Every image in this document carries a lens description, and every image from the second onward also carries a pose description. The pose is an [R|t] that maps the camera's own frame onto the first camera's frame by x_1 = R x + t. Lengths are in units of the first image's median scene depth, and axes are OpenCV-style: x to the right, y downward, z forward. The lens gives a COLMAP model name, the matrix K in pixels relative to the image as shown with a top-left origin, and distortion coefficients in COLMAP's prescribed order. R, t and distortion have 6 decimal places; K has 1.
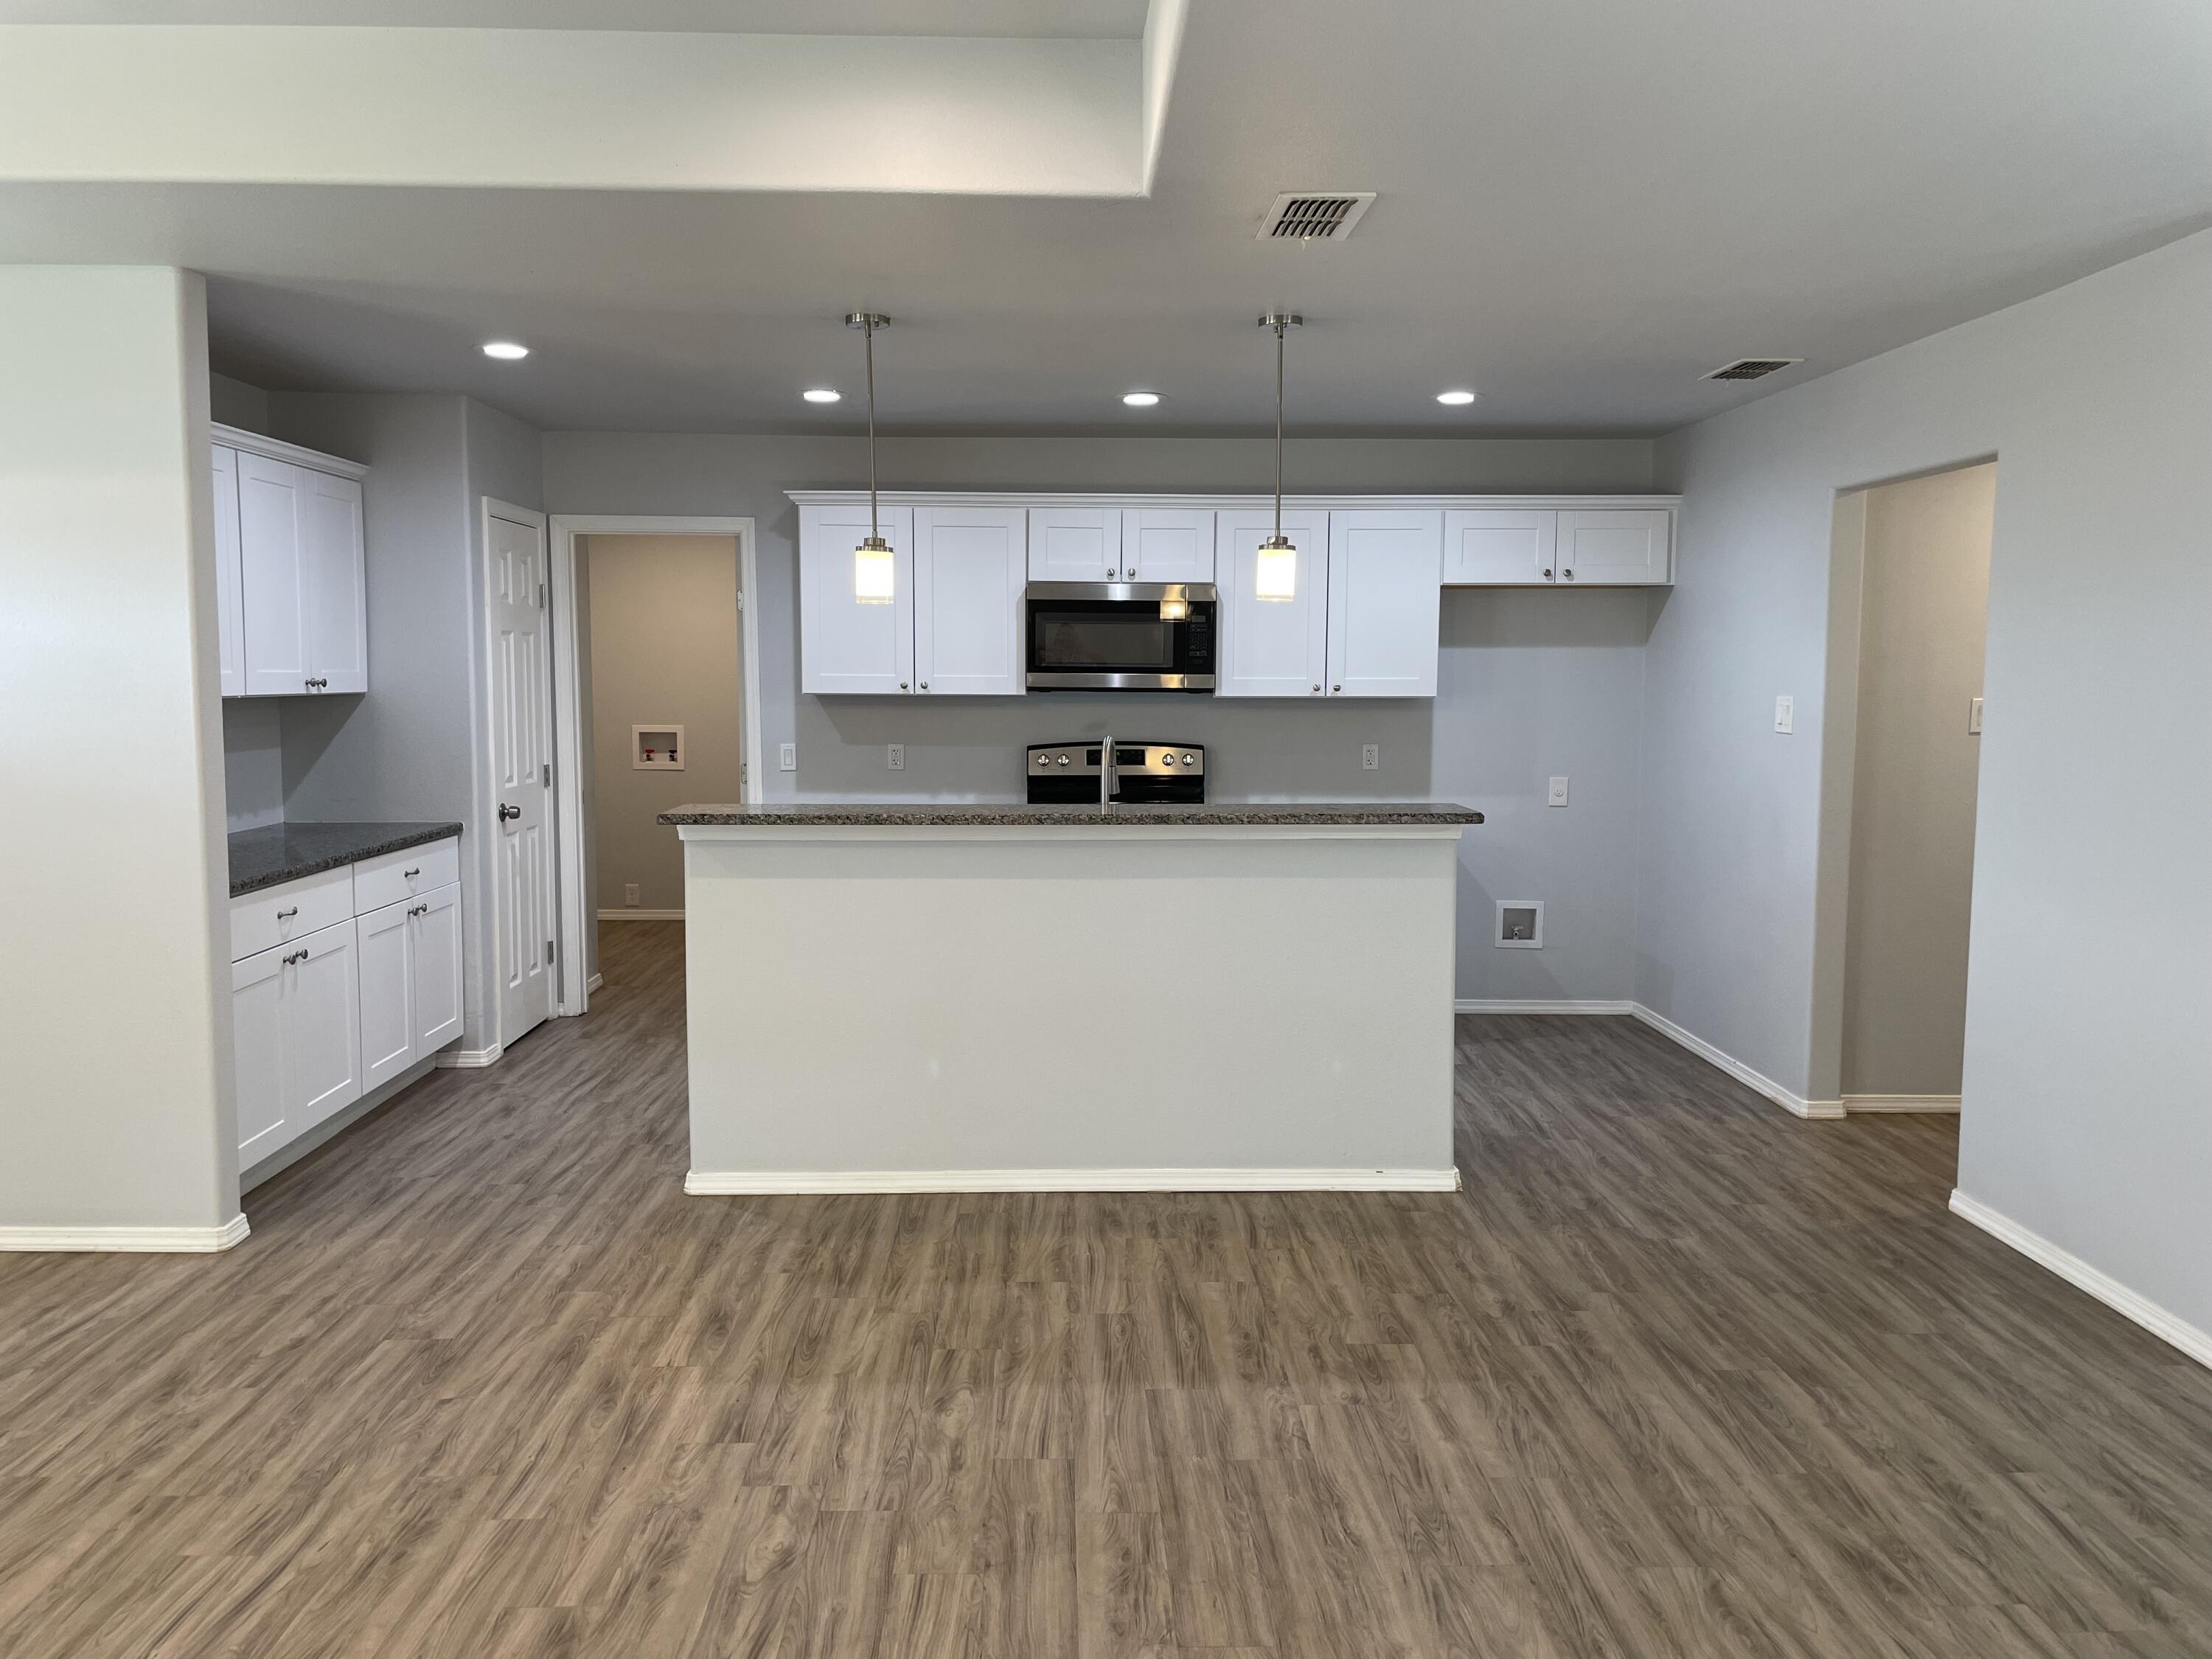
lens RADIAL K [[1671.6, 0, 1084.2], [0, 1671.6, 823.0], [0, 0, 1]] dist [0.090411, -0.109938]
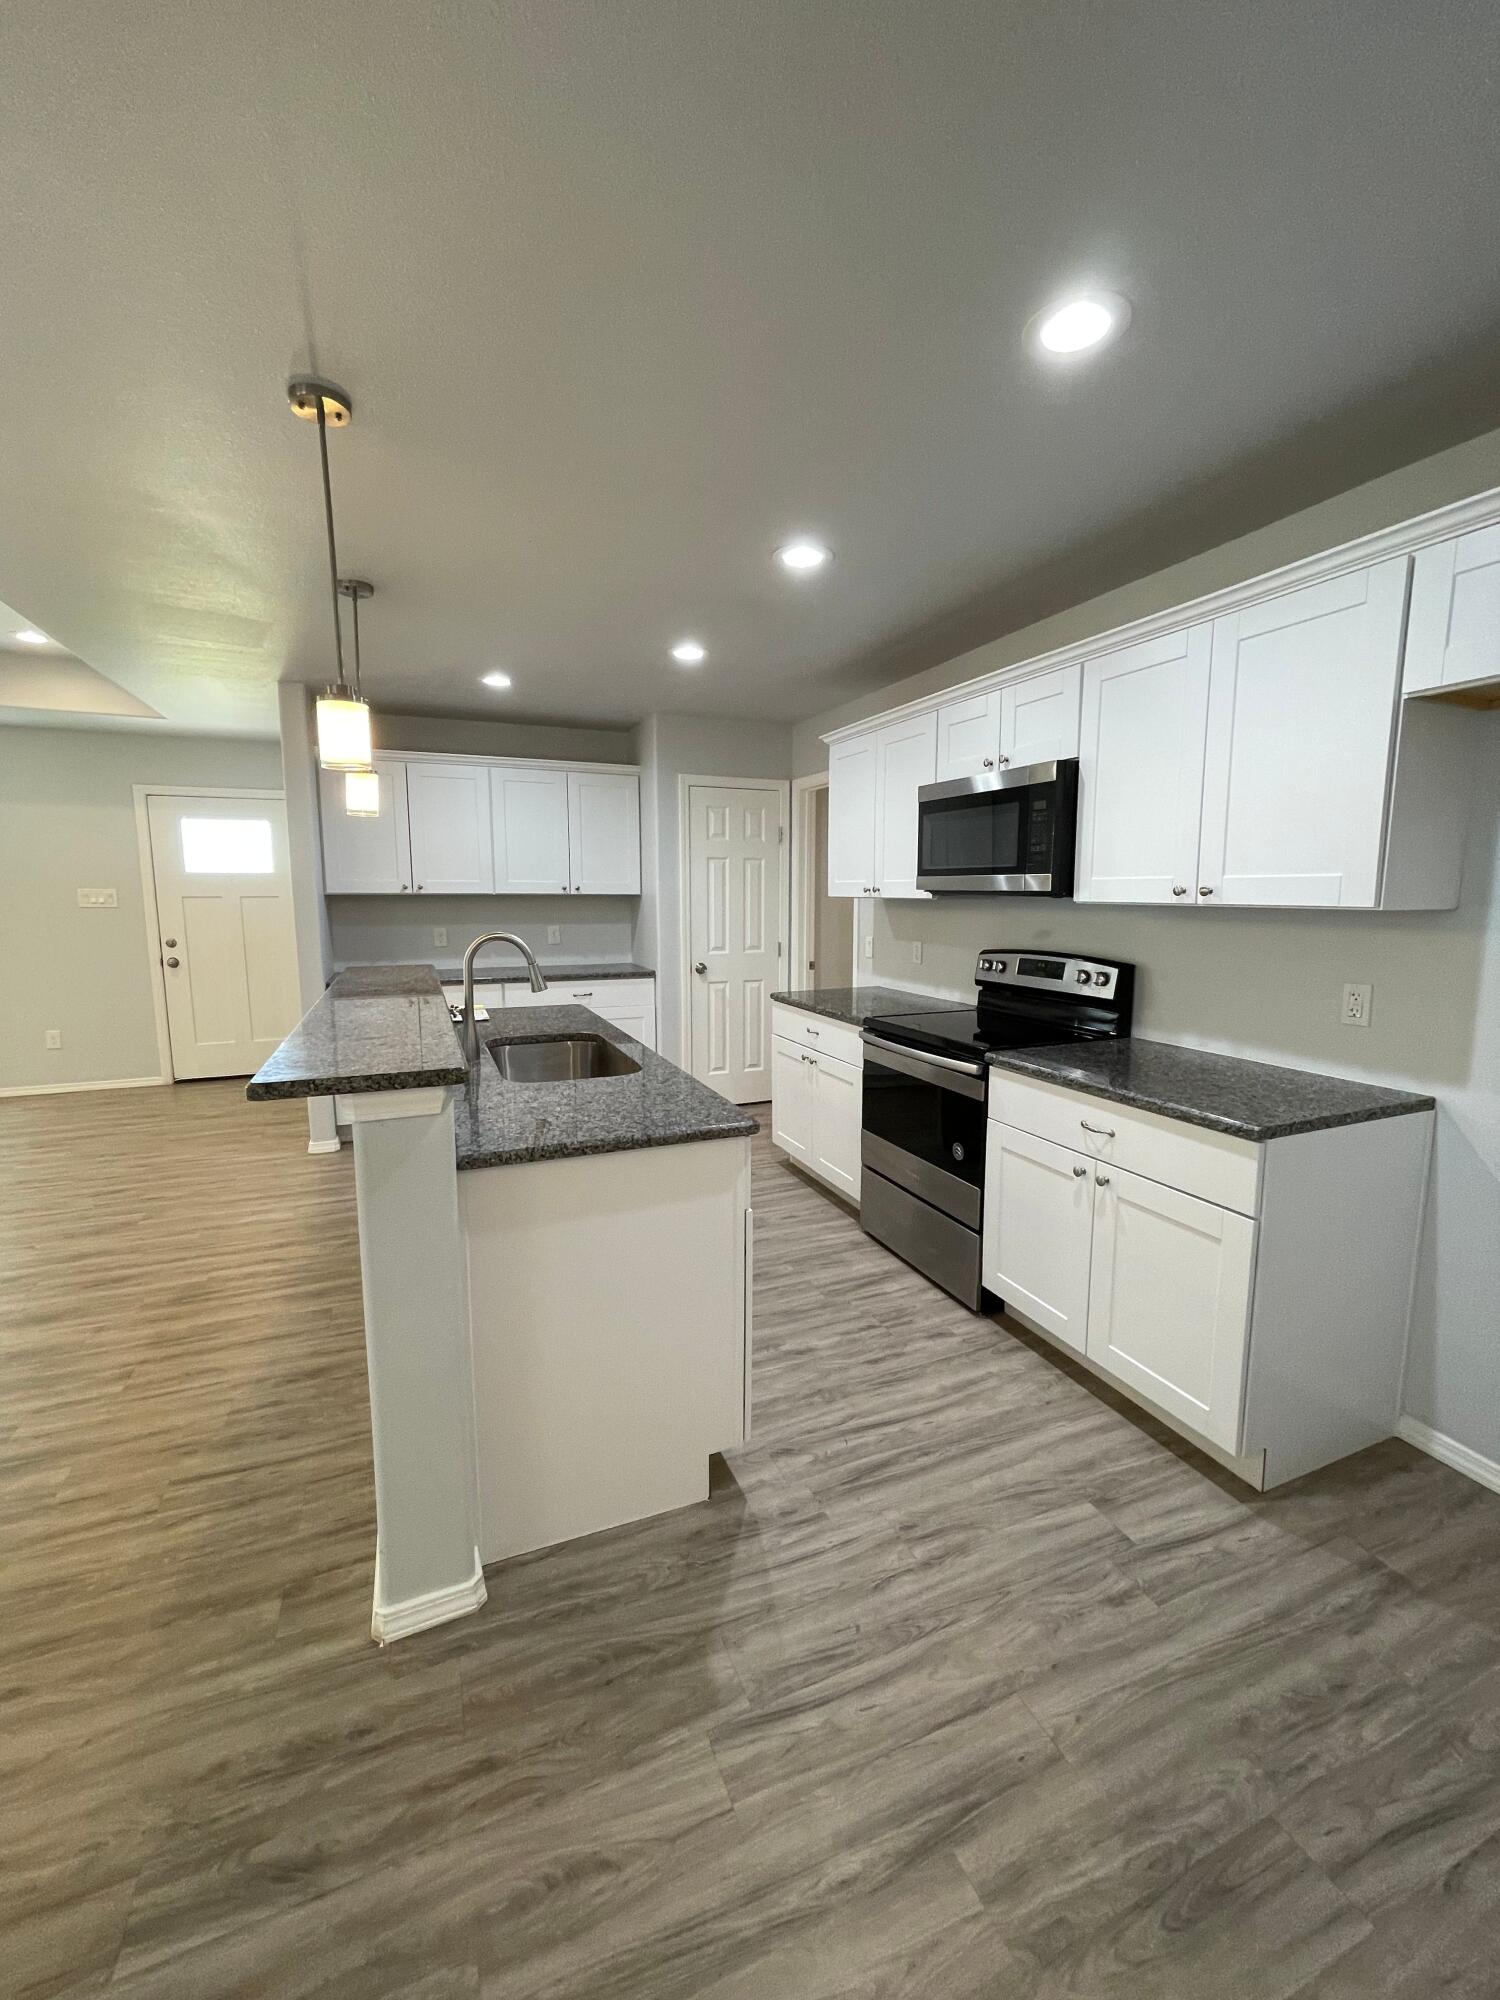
lens RADIAL K [[808.3, 0, 750.0], [0, 808.3, 1000.0], [0, 0, 1]] dist [0.001954, 0.000273]
pose [[0.367350, 0.122476, -0.921983, 0.591706], [-0.087820, 0.991431, 0.096711, -0.081864], [0.925927, 0.045442, 0.374958, 1.105146]]
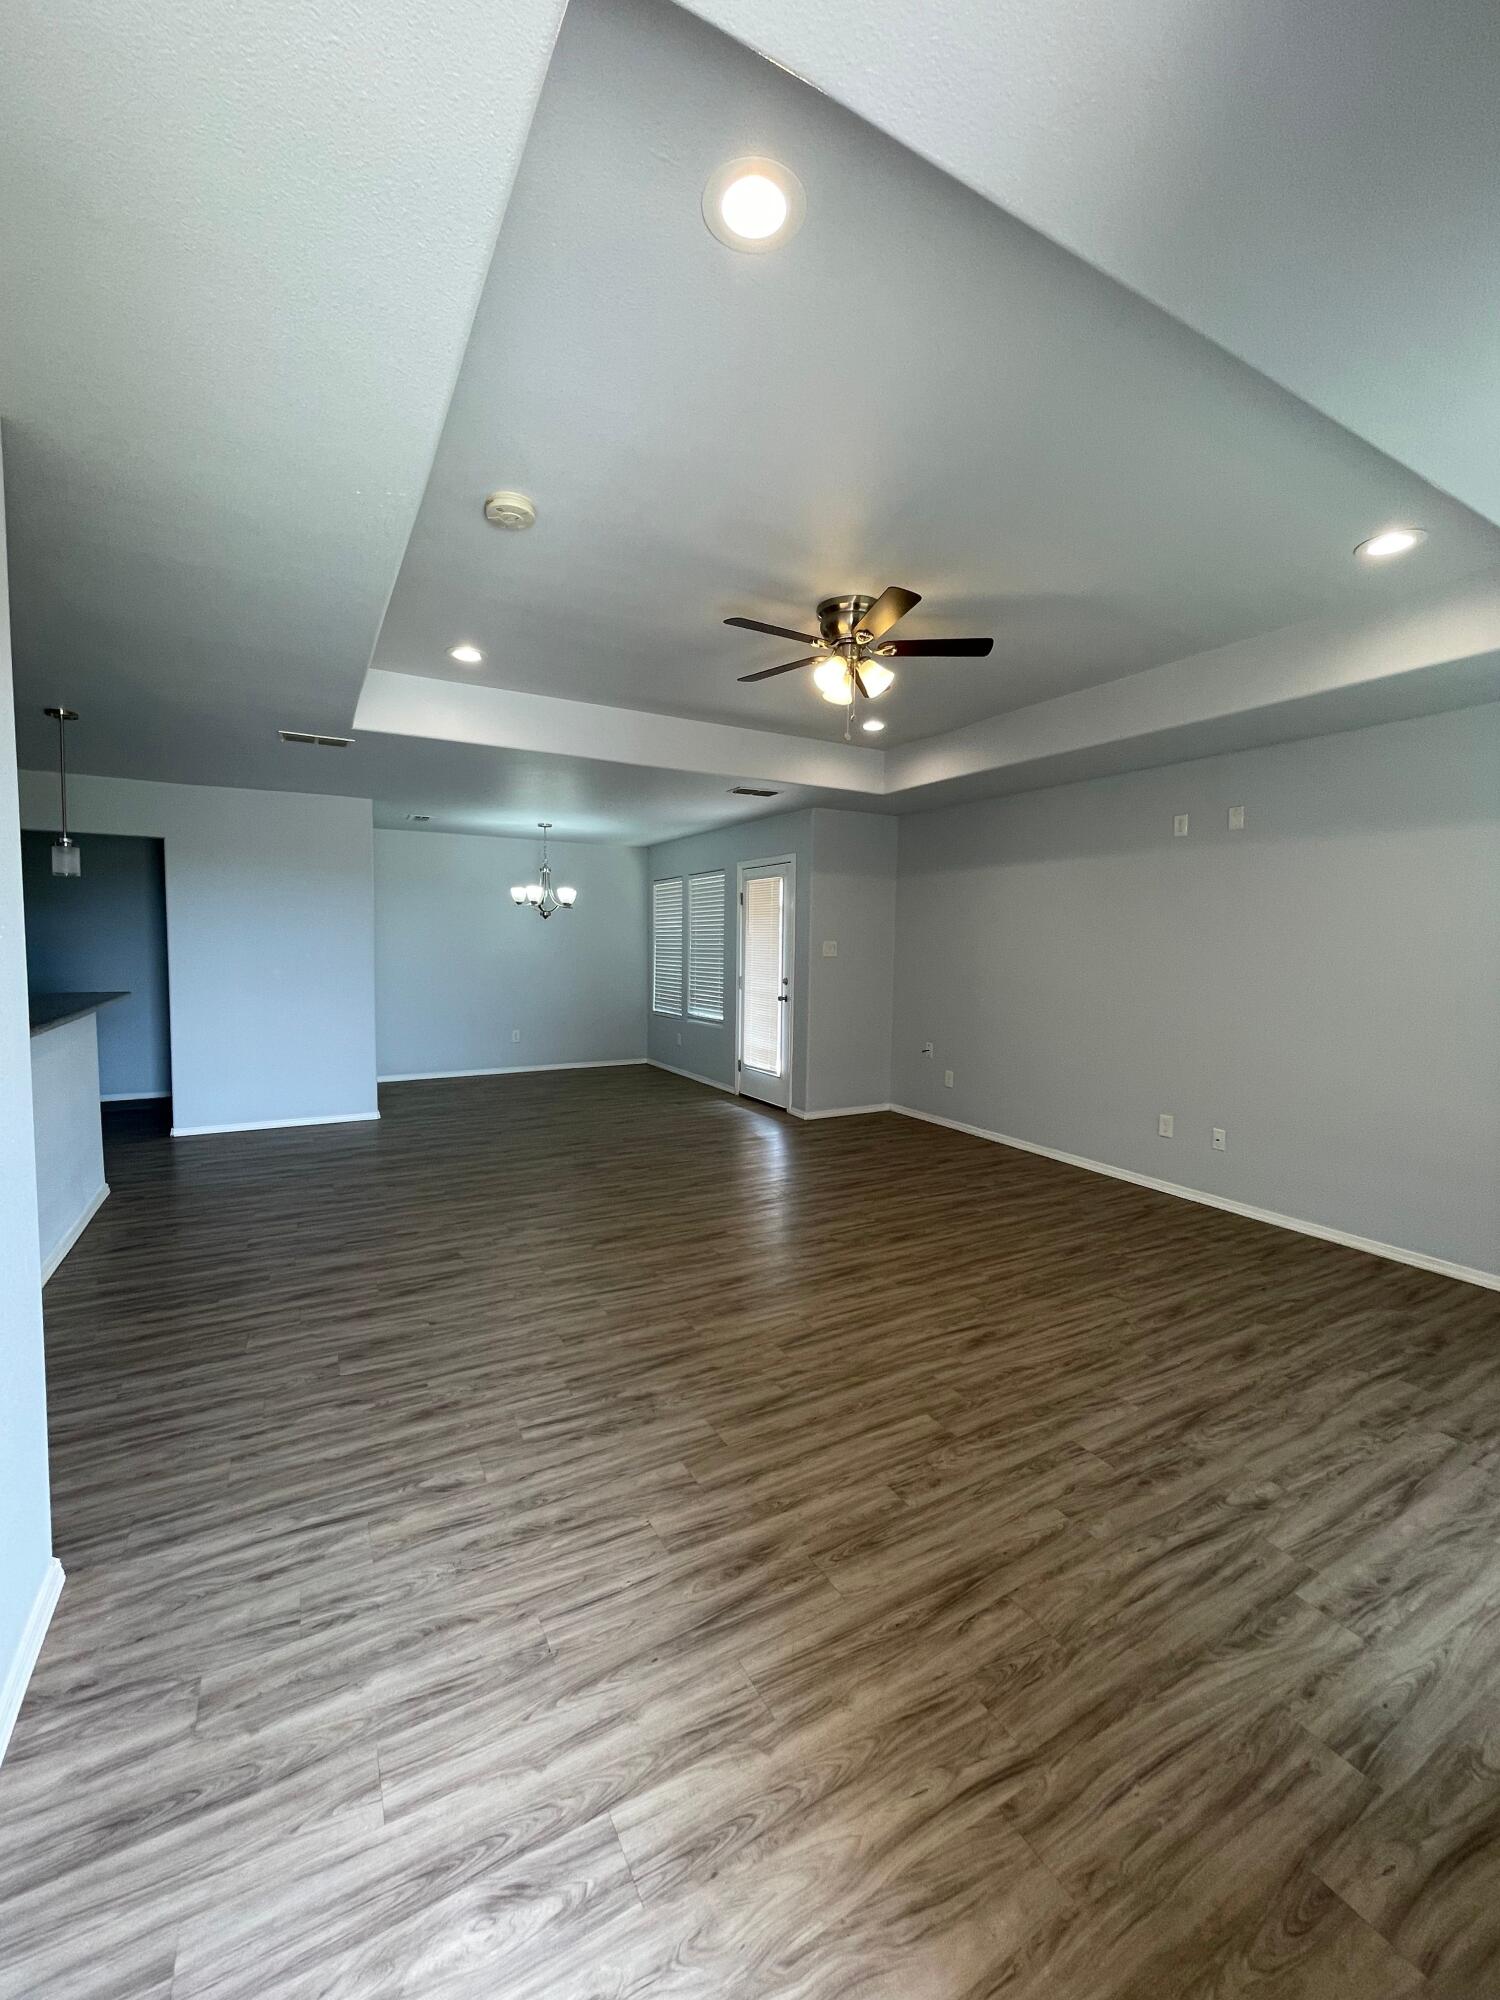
lens RADIAL K [[804.0, 0, 750.0], [0, 804.0, 1000.0], [0, 0, 1]] dist [0.001871, -0.003242]
pose [[-0.476005, -0.073548, 0.876362, -0.996301], [0.068692, 0.990343, 0.120425, -0.063767], [-0.876756, 0.117522, -0.466356, 0.837917]]
